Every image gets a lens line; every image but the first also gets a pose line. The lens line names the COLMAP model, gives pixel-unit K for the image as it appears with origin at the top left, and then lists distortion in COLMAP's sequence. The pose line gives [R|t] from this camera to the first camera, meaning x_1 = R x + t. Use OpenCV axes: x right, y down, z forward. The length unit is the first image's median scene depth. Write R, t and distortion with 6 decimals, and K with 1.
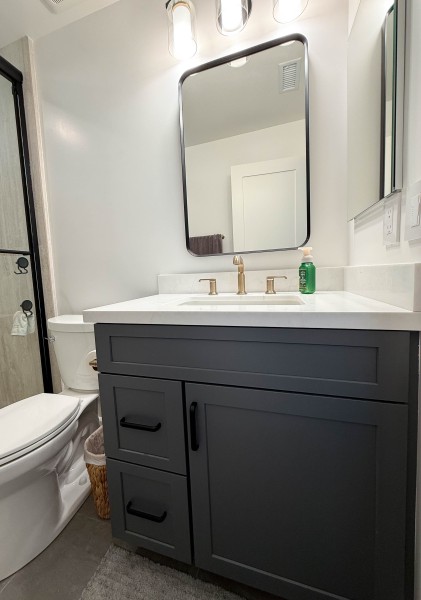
lens RADIAL K [[249.2, 0, 199.9], [0, 249.2, 292.0], [0, 0, 1]] dist [-0.002438, -0.000041]
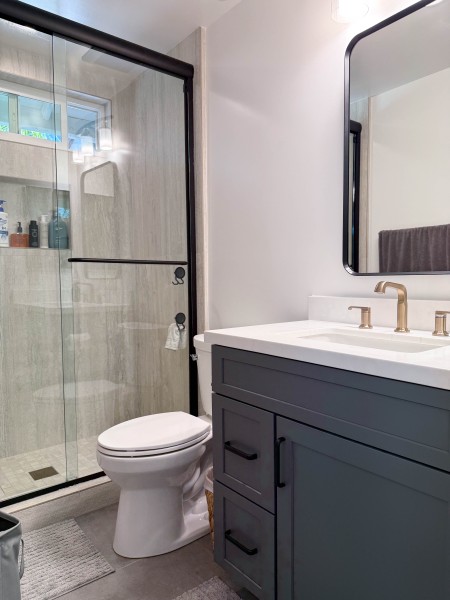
lens RADIAL K [[432.0, 0, 225.8], [0, 432.0, 301.6], [0, 0, 1]] dist [0.045166, -0.064334]
pose [[0.835483, 0.069148, -0.545148, 0.332232], [-0.072837, 0.997233, 0.014864, -0.046190], [0.544668, 0.027289, 0.838208, -0.271966]]
